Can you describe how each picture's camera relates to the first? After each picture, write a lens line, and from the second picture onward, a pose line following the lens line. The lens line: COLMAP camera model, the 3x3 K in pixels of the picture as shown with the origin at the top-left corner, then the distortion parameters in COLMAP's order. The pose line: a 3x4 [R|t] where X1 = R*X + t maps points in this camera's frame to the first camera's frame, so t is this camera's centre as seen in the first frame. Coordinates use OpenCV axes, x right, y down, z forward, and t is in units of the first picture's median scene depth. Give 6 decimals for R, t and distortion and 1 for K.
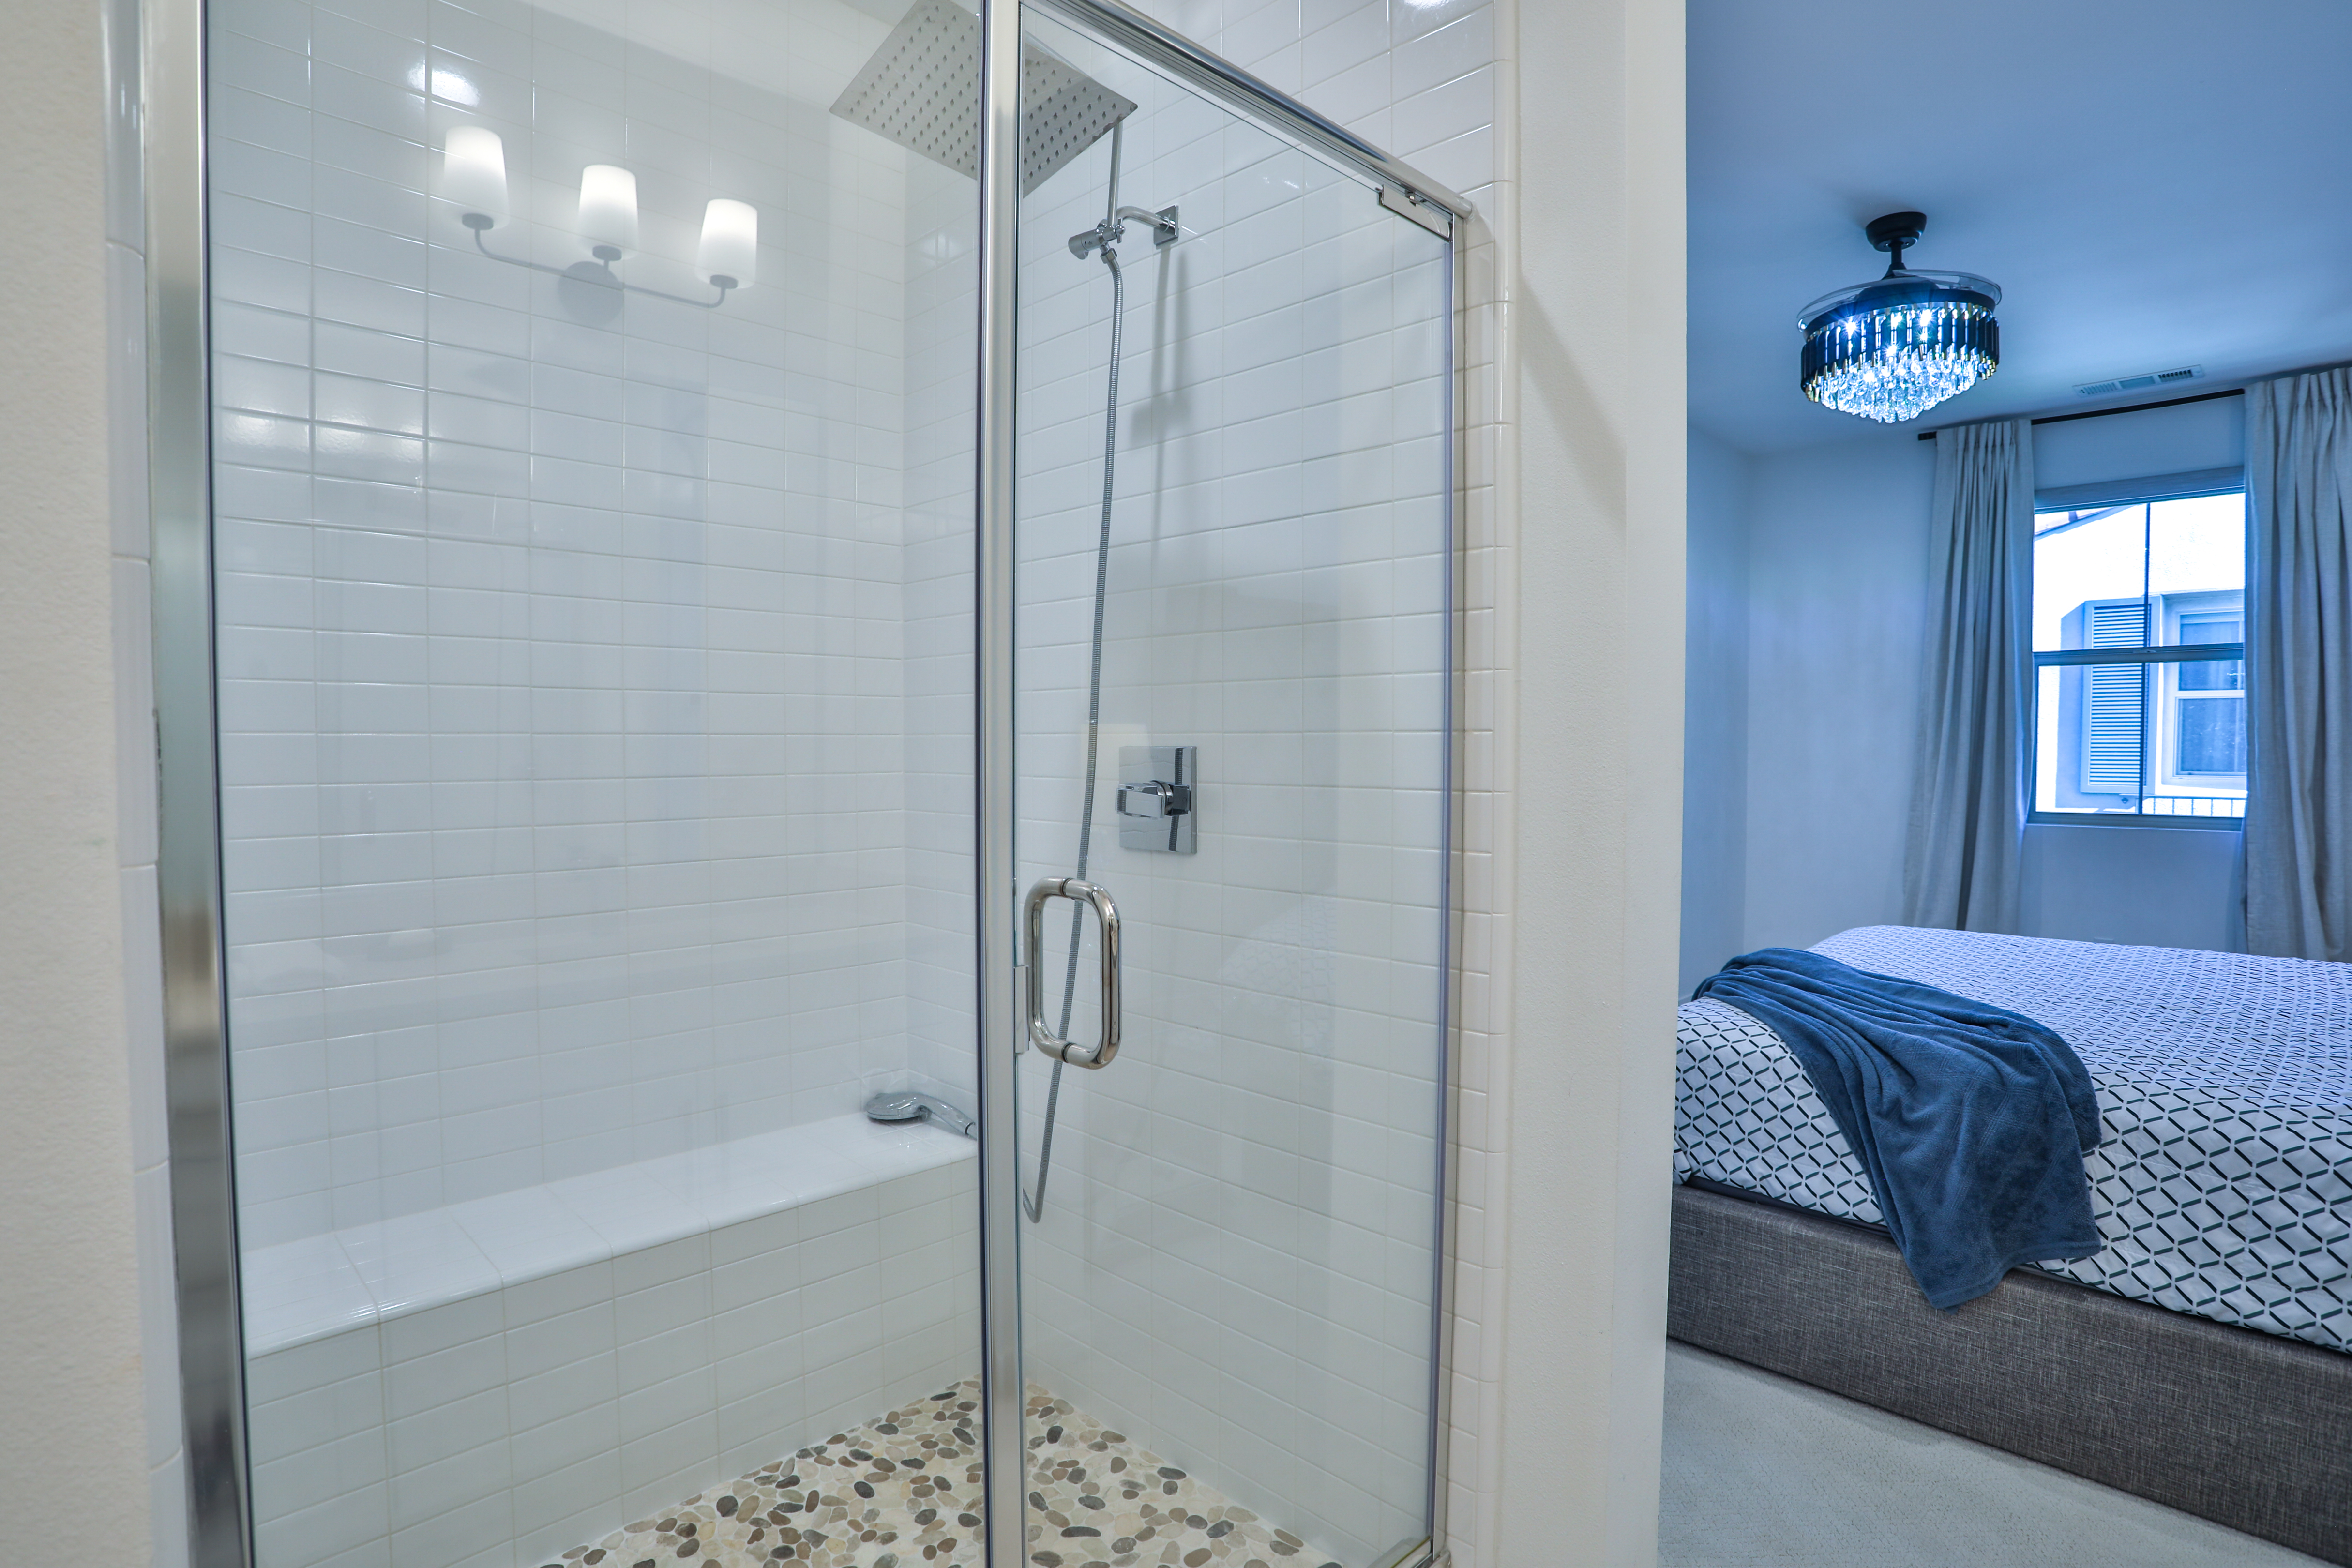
lens RADIAL K [[1182.4, 0, 1176.0], [0, 1182.4, 784.0], [0, 0, 1]] dist [-0.060588, 0.023009]
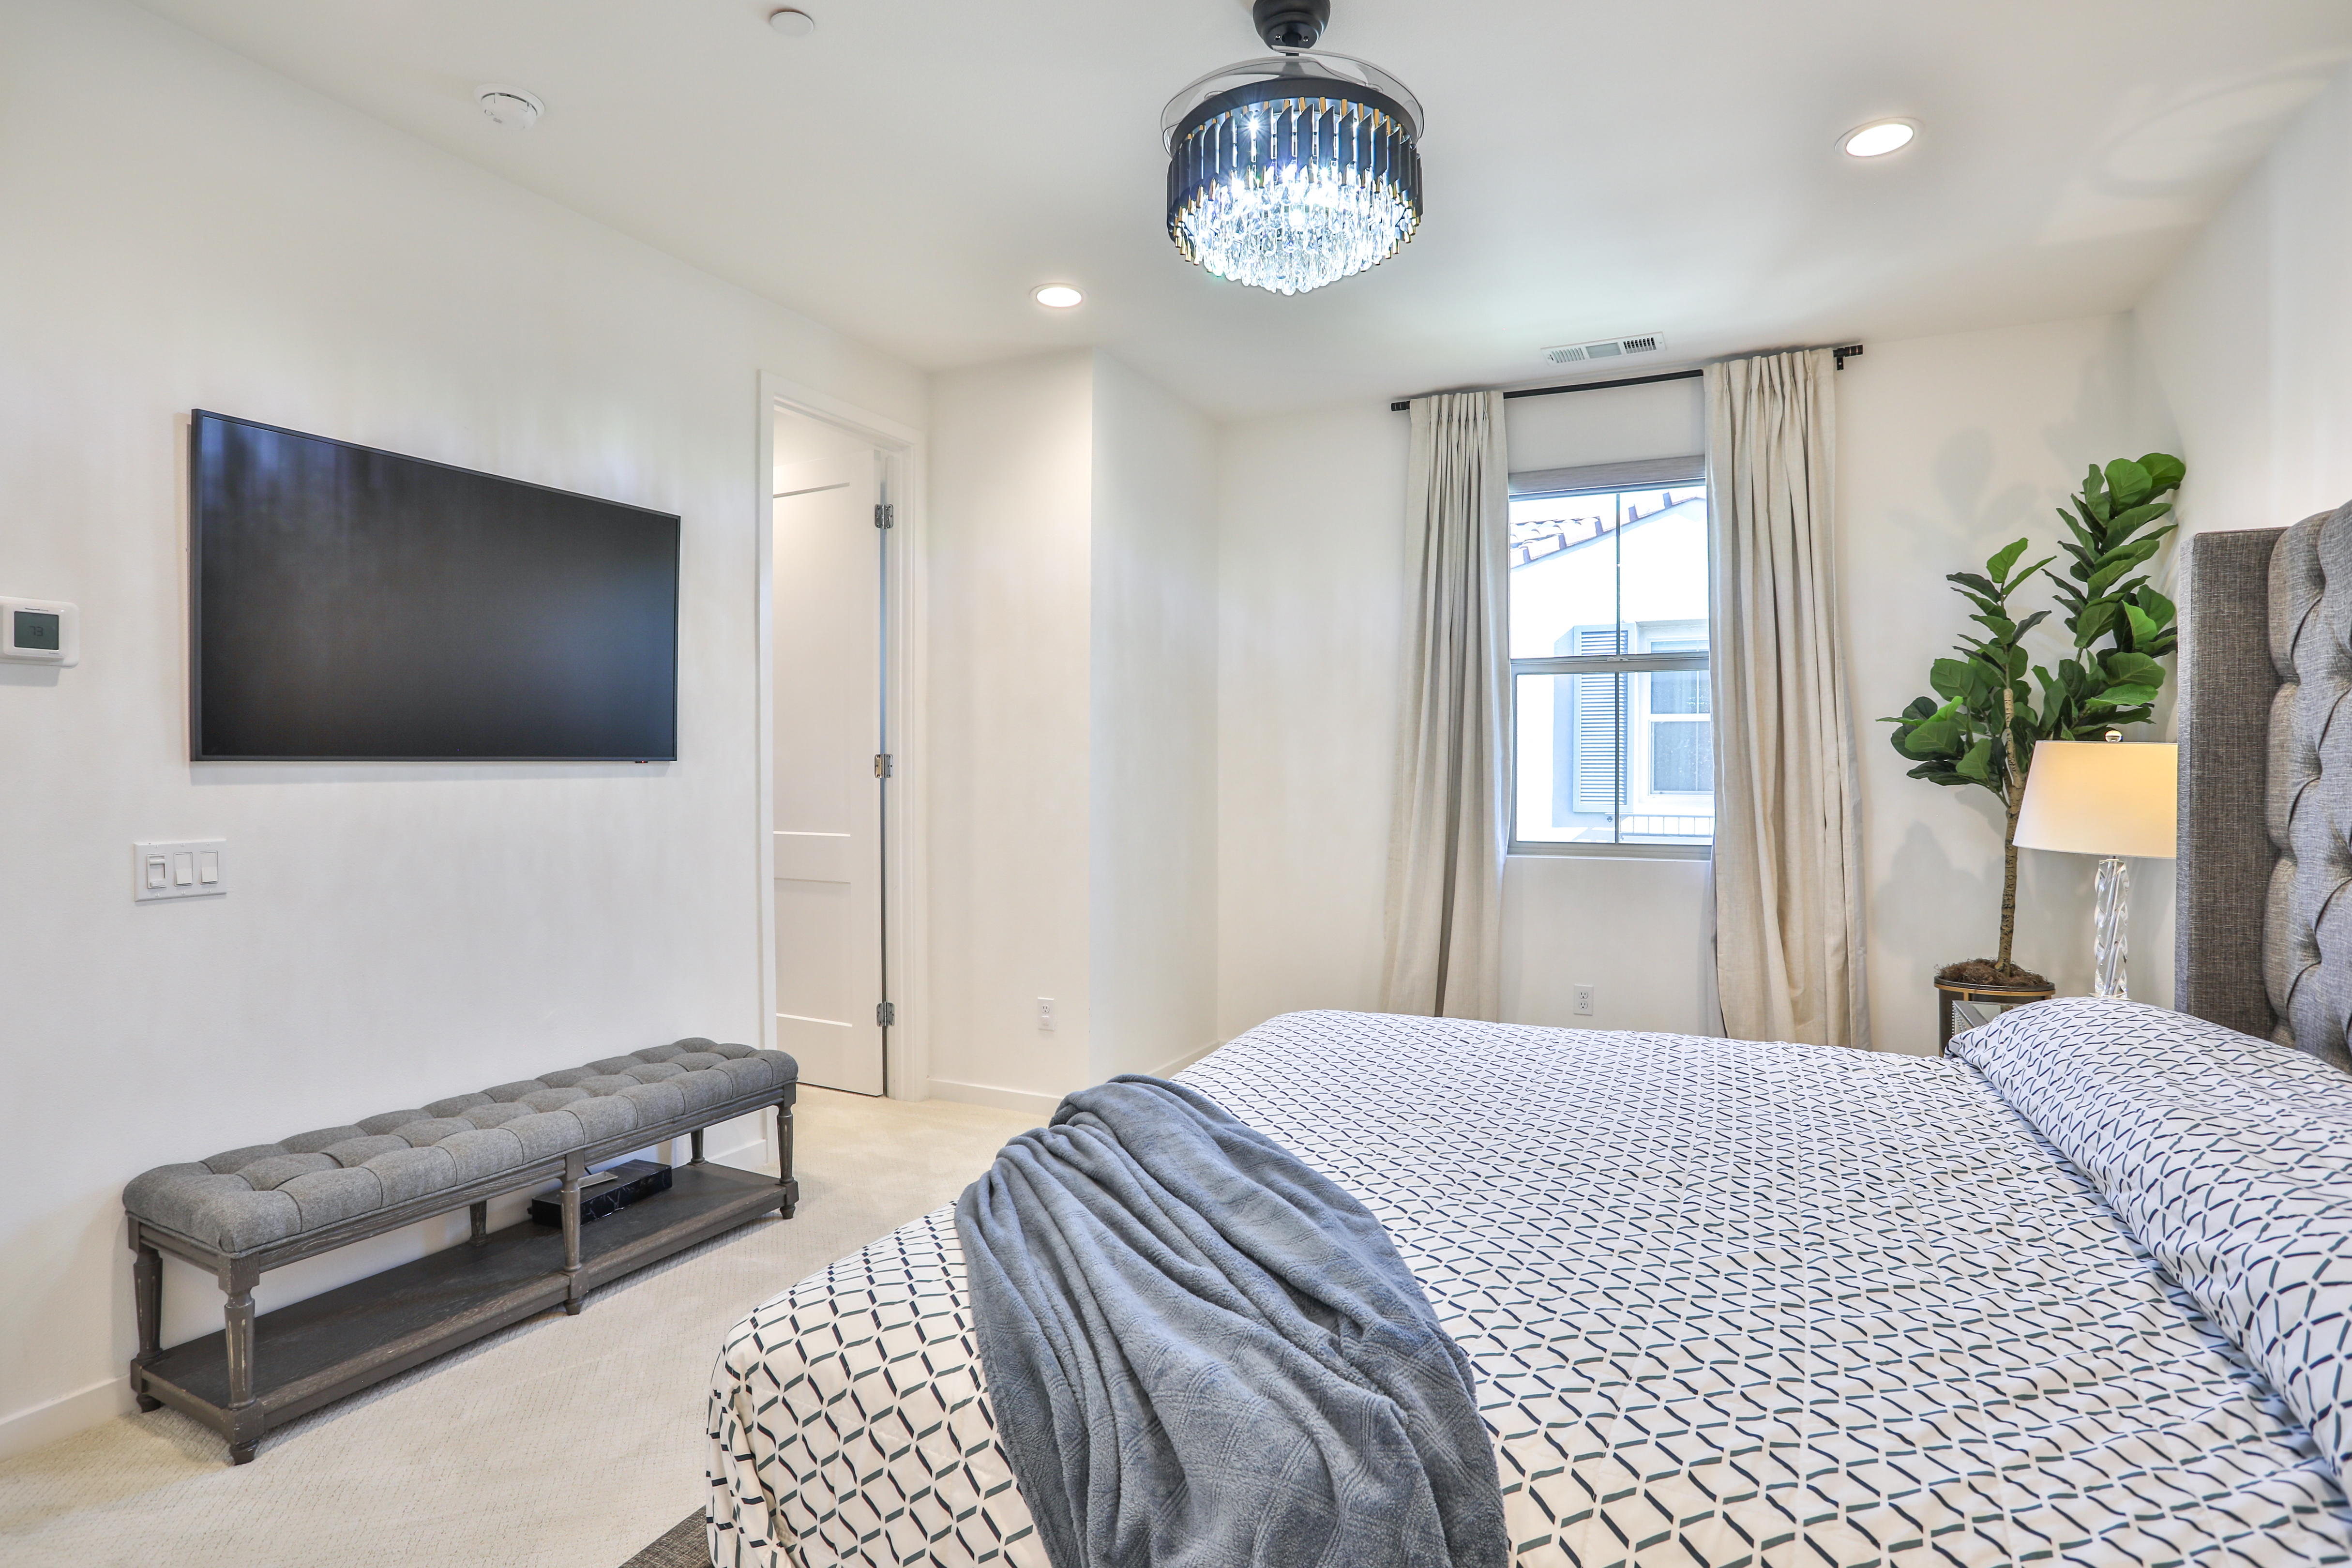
lens RADIAL K [[1182.4, 0, 1176.0], [0, 1182.4, 784.0], [0, 0, 1]] dist [-0.060588, 0.023009]
pose [[0.945034, -0.004659, 0.326939, 0.438369], [0.011061, 0.999782, -0.017722, -0.012893], [-0.326785, 0.020364, 0.944879, 0.496339]]
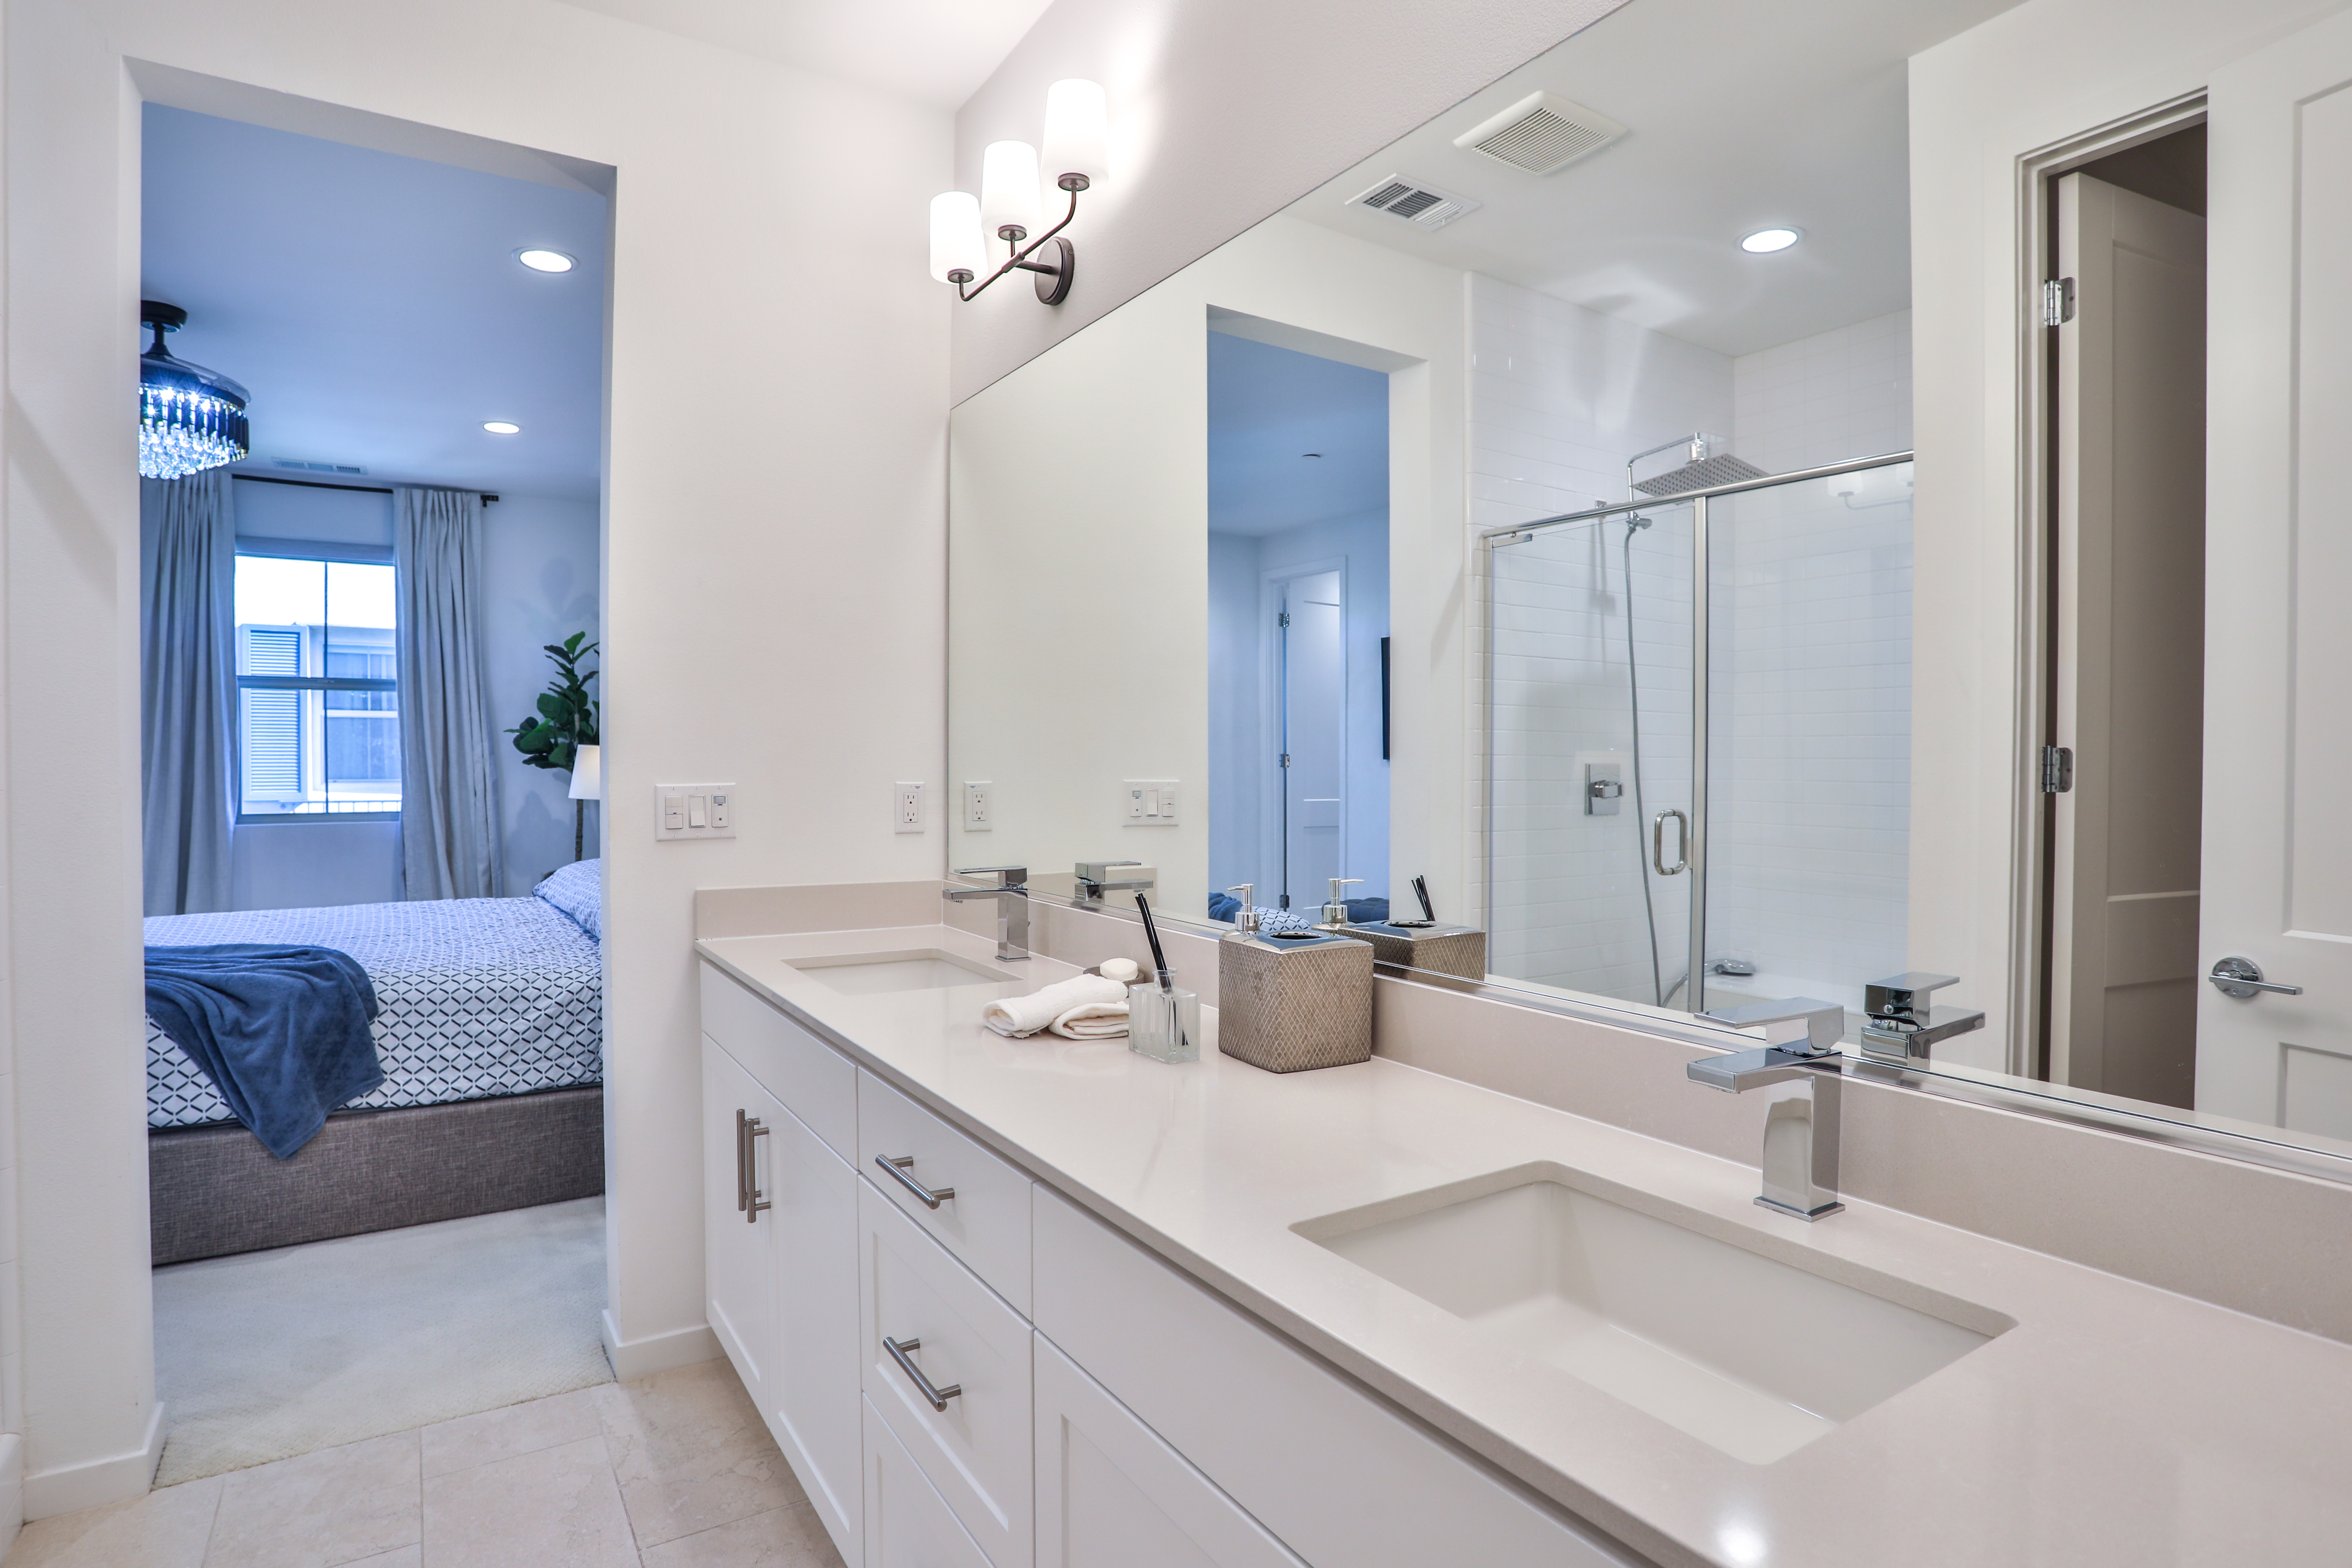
lens RADIAL K [[1213.6, 0, 1156.0], [0, 1213.6, 785.9], [0, 0, 1]] dist [-0.077481, 0.034909]
pose [[0.216383, -0.021597, 0.976070, -0.413605], [0.031089, 0.999401, 0.015222, 0.013516], [-0.975813, 0.027052, 0.216925, -0.303815]]
